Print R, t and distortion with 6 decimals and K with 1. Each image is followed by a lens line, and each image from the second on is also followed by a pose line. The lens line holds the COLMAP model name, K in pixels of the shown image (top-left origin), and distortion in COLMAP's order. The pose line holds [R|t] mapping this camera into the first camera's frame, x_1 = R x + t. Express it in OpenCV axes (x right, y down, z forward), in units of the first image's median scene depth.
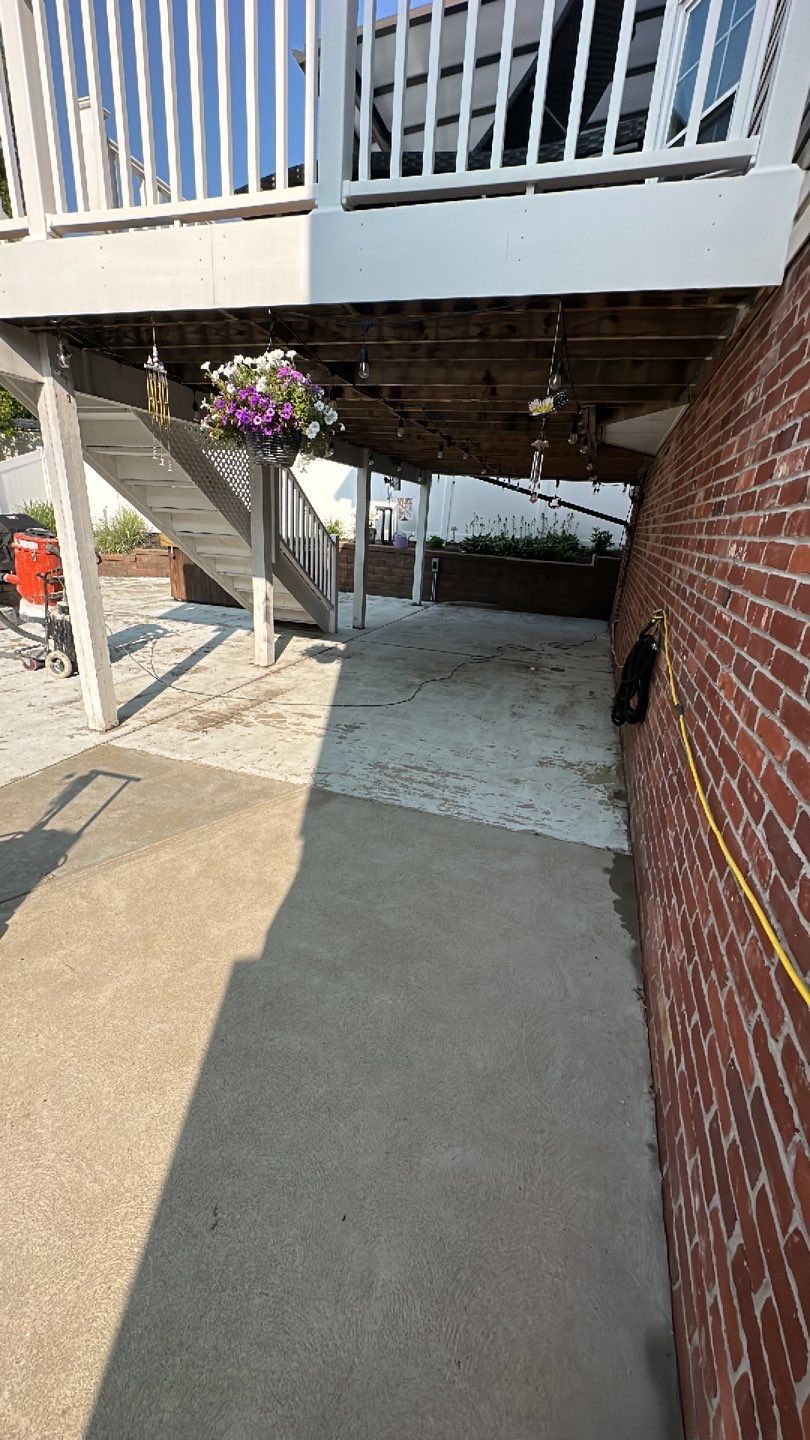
lens RADIAL K [[547.3, 0, 403.7], [0, 547.3, 718.6], [0, 0, 1]] dist [-0.001240, 0.000540]
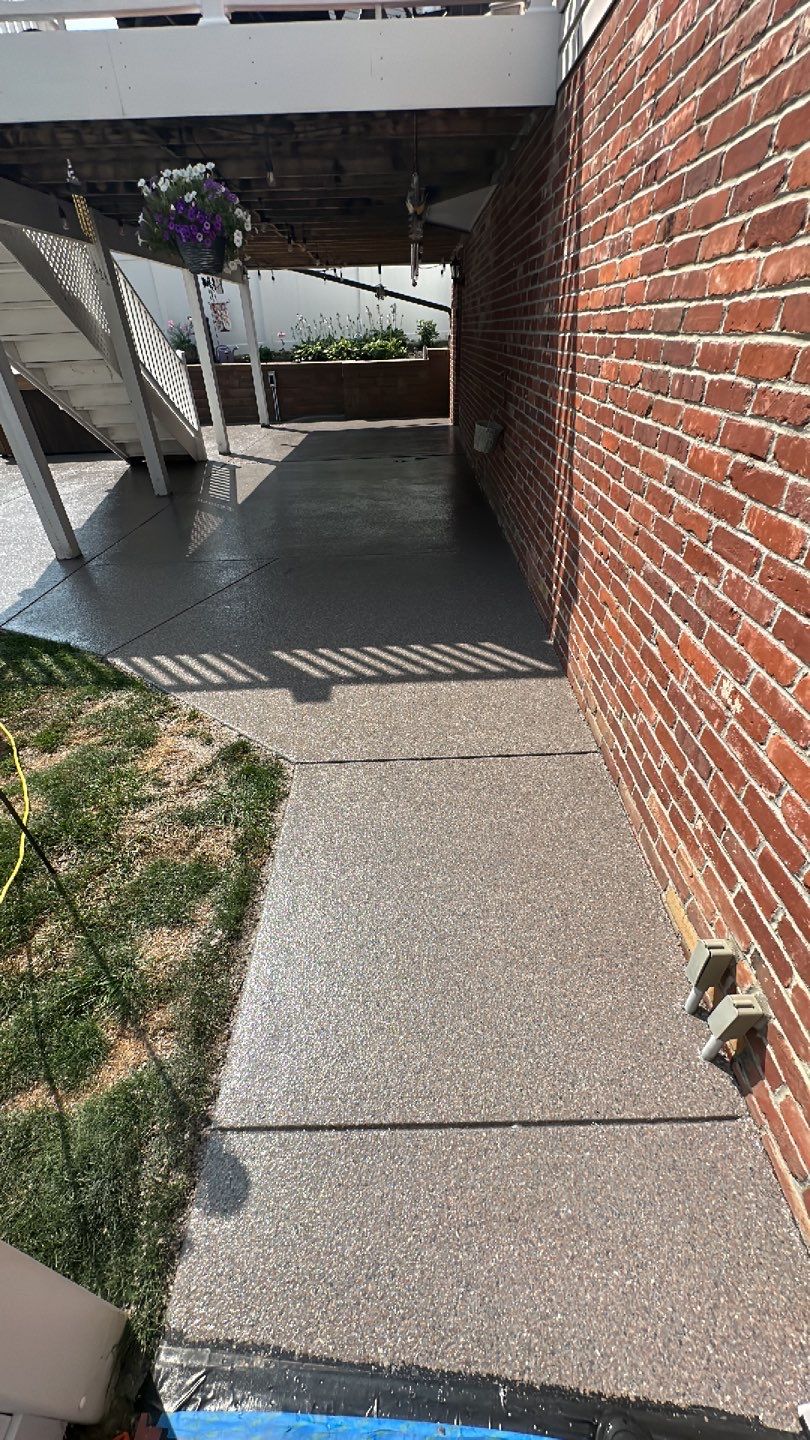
lens RADIAL K [[547.3, 0, 403.7], [0, 547.3, 718.6], [0, 0, 1]] dist [-0.001240, 0.000540]
pose [[0.944961, -0.255734, 0.204081, -0.229716], [0.190896, 0.937518, 0.290893, 0.146020], [-0.265721, -0.235924, 0.934736, -0.359549]]
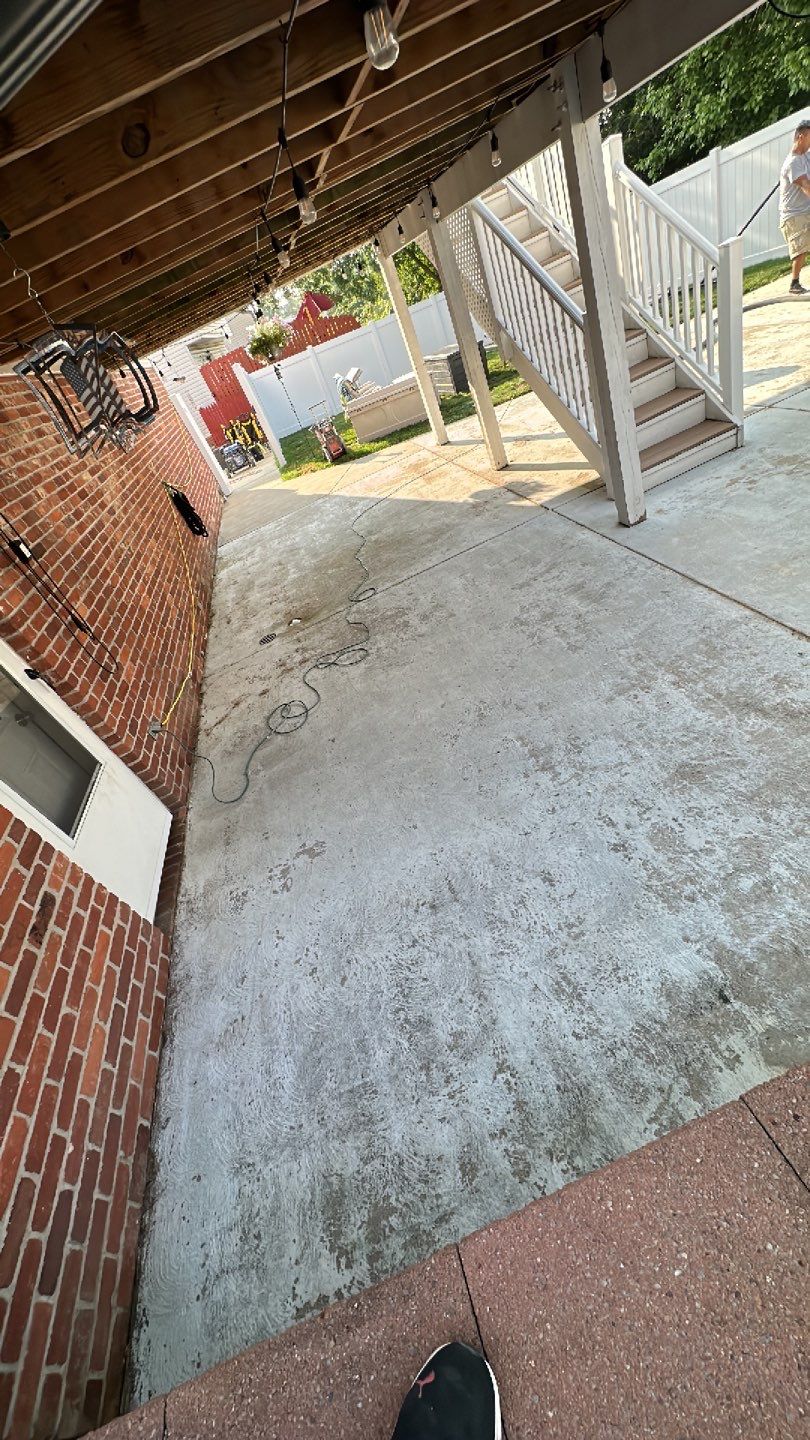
lens RADIAL K [[547.3, 0, 403.7], [0, 547.3, 718.6], [0, 0, 1]] dist [-0.001240, 0.000540]
pose [[-0.792752, 0.538054, -0.286429, 0.719458], [0.114374, 0.592866, 0.797138, -1.070015], [0.598717, 0.599173, -0.531535, 2.785390]]
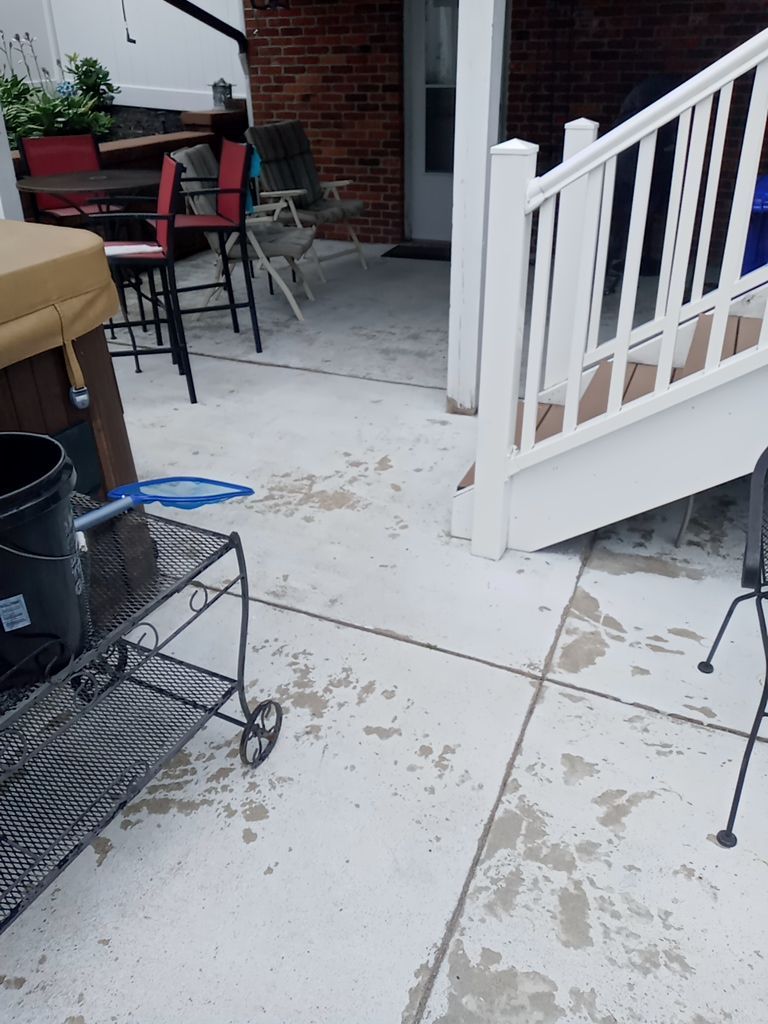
lens RADIAL K [[822.4, 0, 384.0], [0, 822.4, 512.0], [0, 0, 1]] dist [-0.002535, -0.004535]
pose [[0.075453, -0.538490, 0.839247, -1.221924], [0.364150, 0.798396, 0.479539, -0.836821], [-0.928279, 0.269429, 0.256332, 2.082348]]
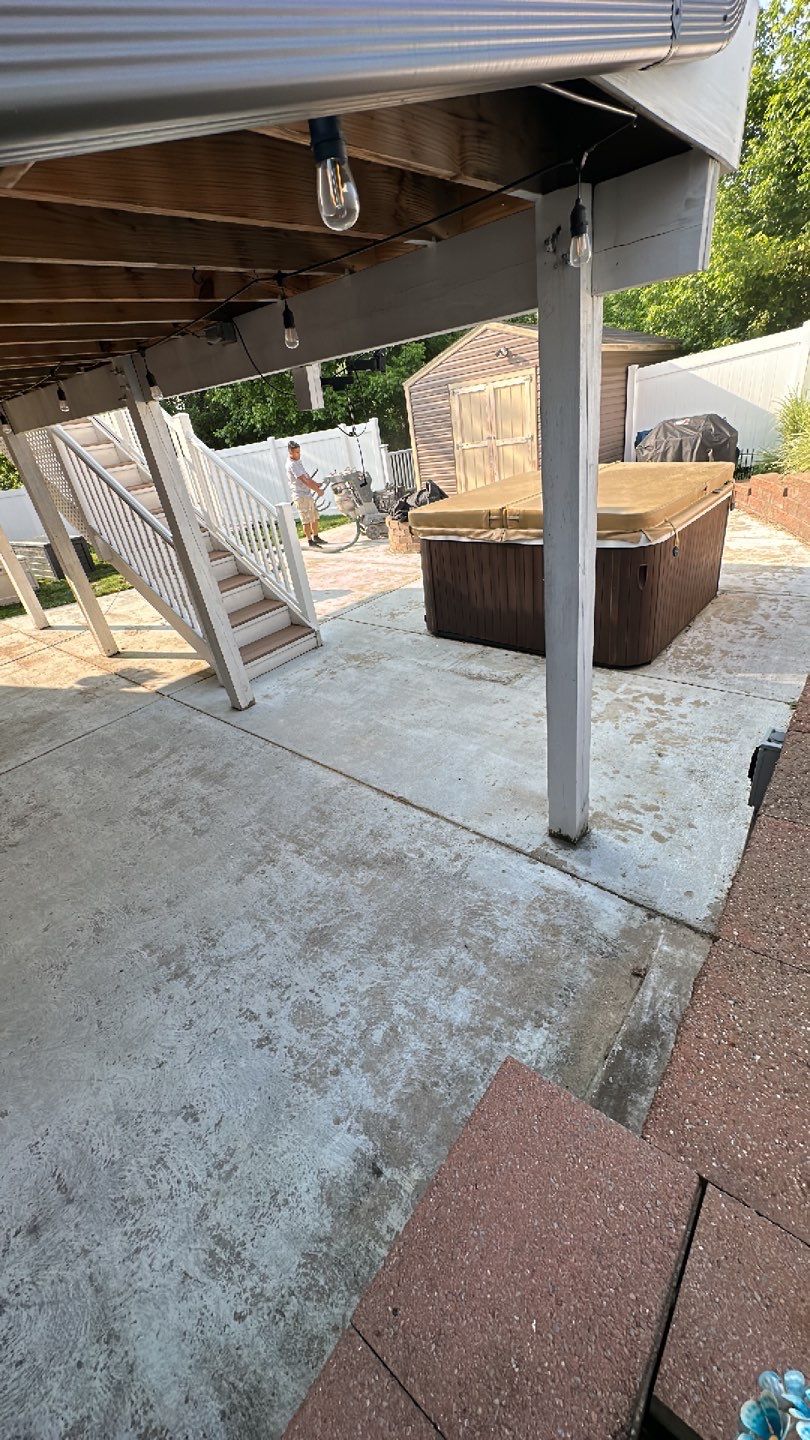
lens RADIAL K [[547.3, 0, 403.7], [0, 547.3, 718.6], [0, 0, 1]] dist [-0.001240, 0.000540]
pose [[-0.366589, 0.457793, -0.809962, 0.691300], [-0.211666, 0.806703, 0.551750, -1.097120], [0.905986, 0.373707, -0.198829, 2.811389]]
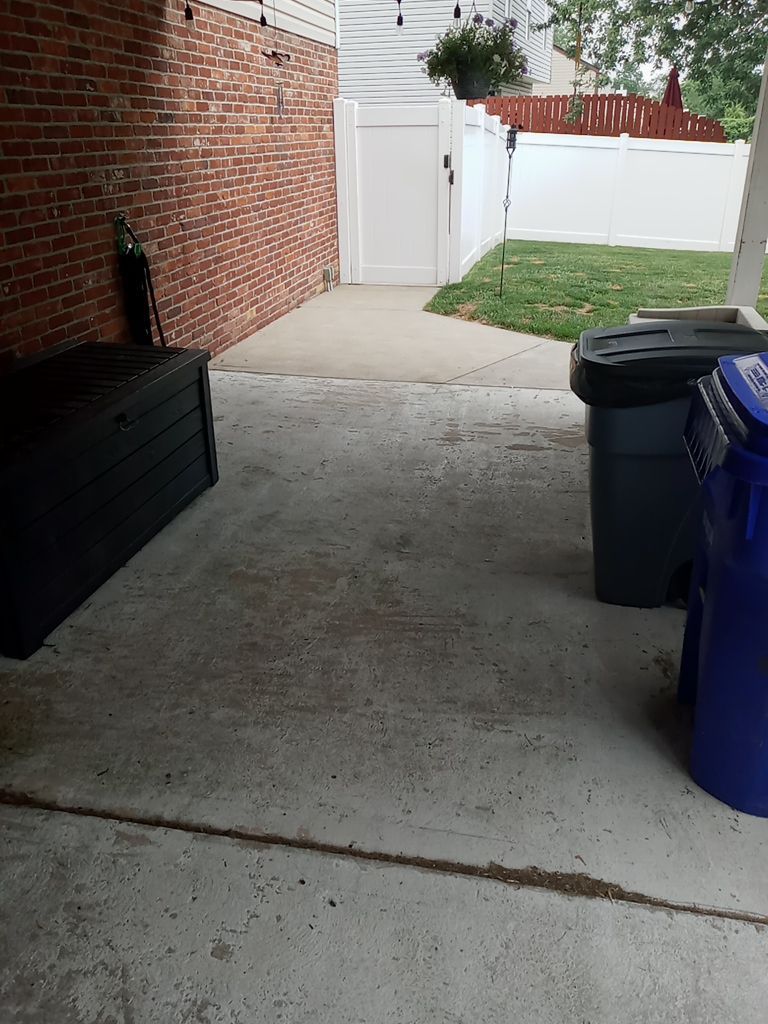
lens RADIAL K [[822.4, 0, 384.0], [0, 822.4, 512.0], [0, 0, 1]] dist [-0.002535, -0.004535]
pose [[-0.991109, 0.008633, -0.132770, 0.166334], [-0.087415, 0.710046, 0.698709, -0.782650], [0.100305, 0.704103, -0.702978, 2.144113]]
